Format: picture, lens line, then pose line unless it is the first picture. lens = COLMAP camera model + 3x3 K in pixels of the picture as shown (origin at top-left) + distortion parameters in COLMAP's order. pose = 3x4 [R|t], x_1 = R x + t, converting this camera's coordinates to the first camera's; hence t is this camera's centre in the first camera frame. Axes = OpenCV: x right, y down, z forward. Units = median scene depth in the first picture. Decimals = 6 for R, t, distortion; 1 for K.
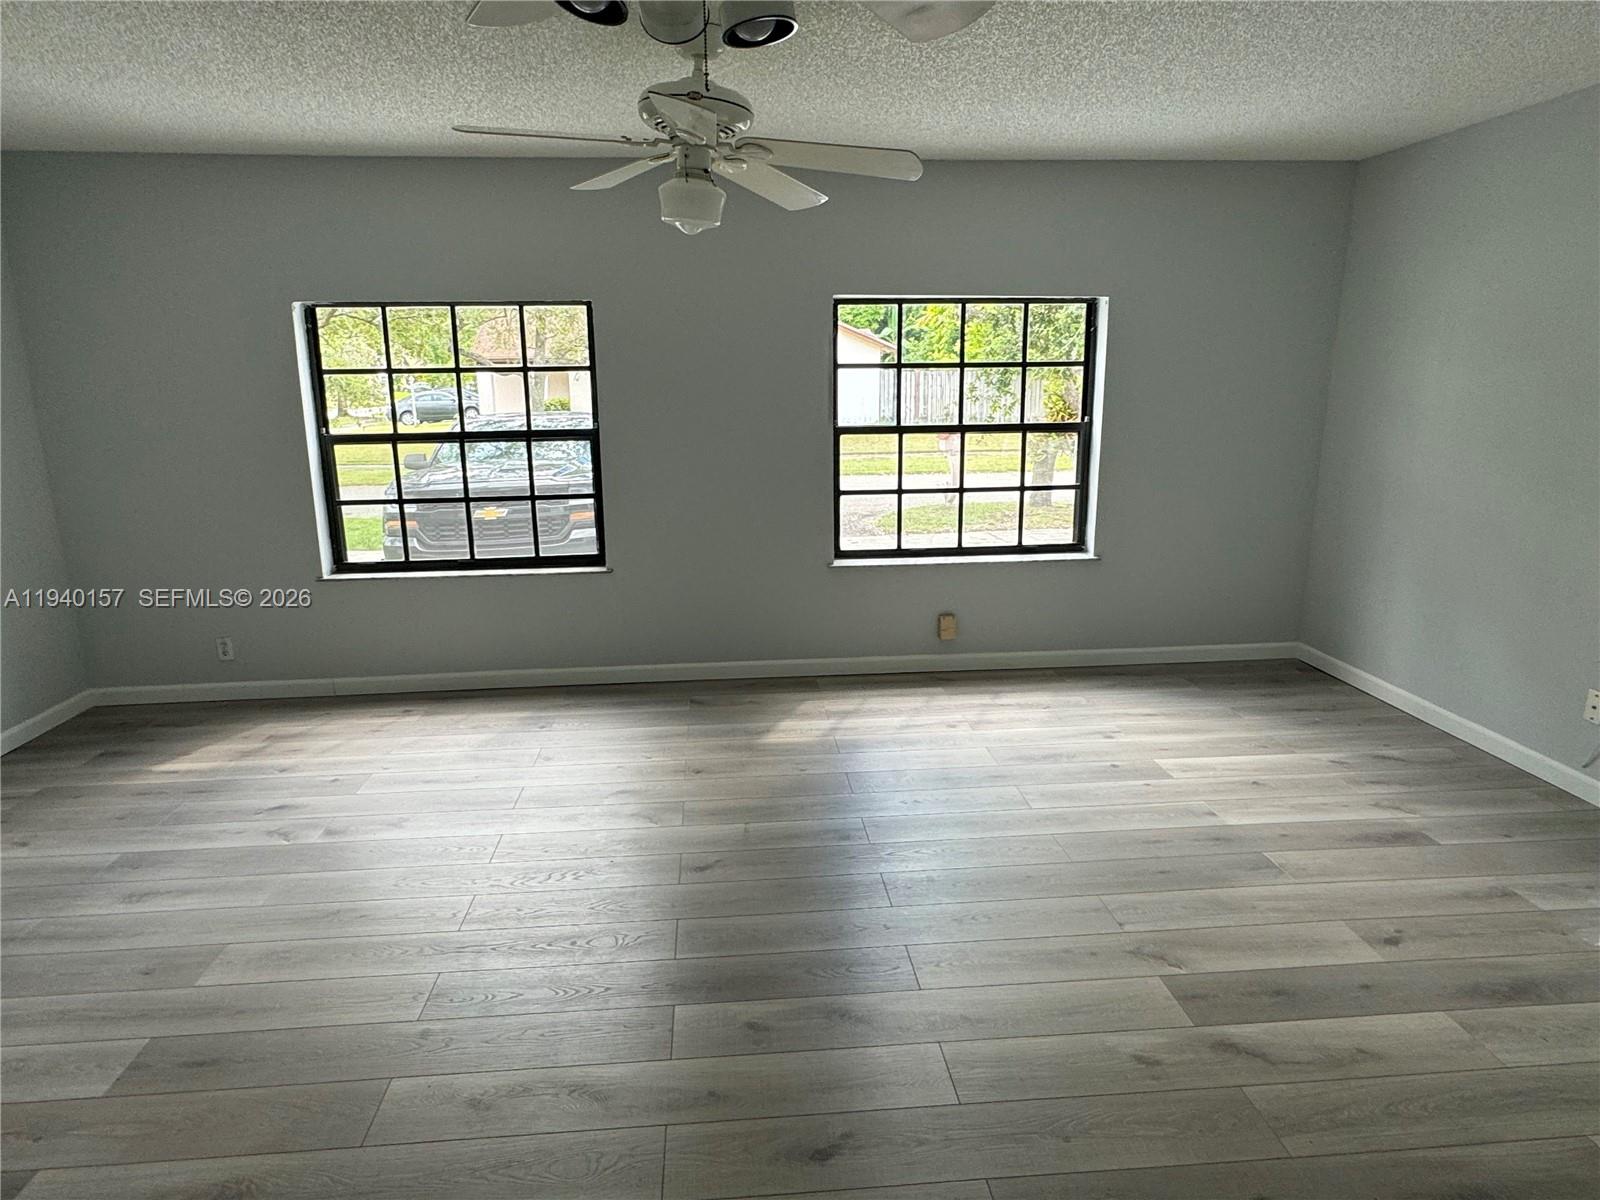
lens RADIAL K [[972.8, 0, 800.0], [0, 972.8, 600.0], [0, 0, 1]] dist [-0.002852, -0.000215]
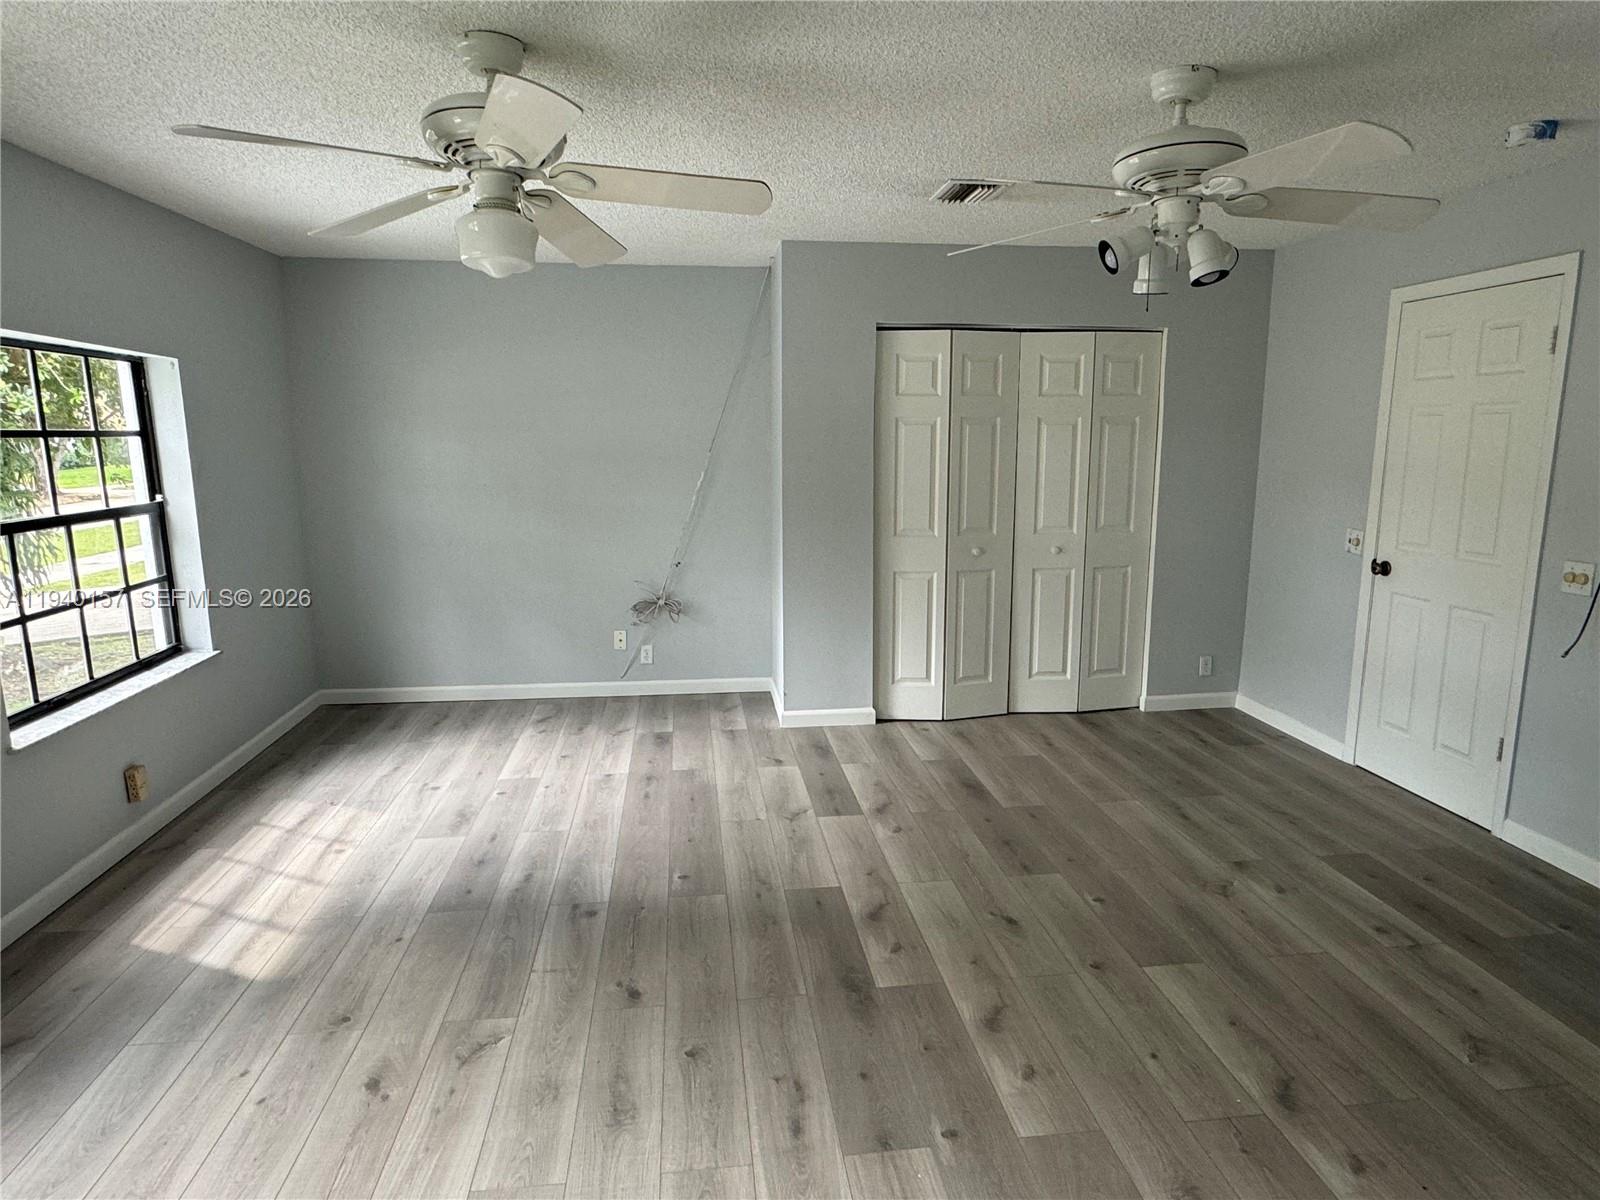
lens RADIAL K [[972.8, 0, 800.0], [0, 972.8, 600.0], [0, 0, 1]] dist [-0.002852, -0.000215]
pose [[-0.046201, -0.159045, 0.986190, -0.730861], [0.230663, 0.958865, 0.165444, -0.141680], [-0.971936, 0.235121, -0.007615, 0.615386]]
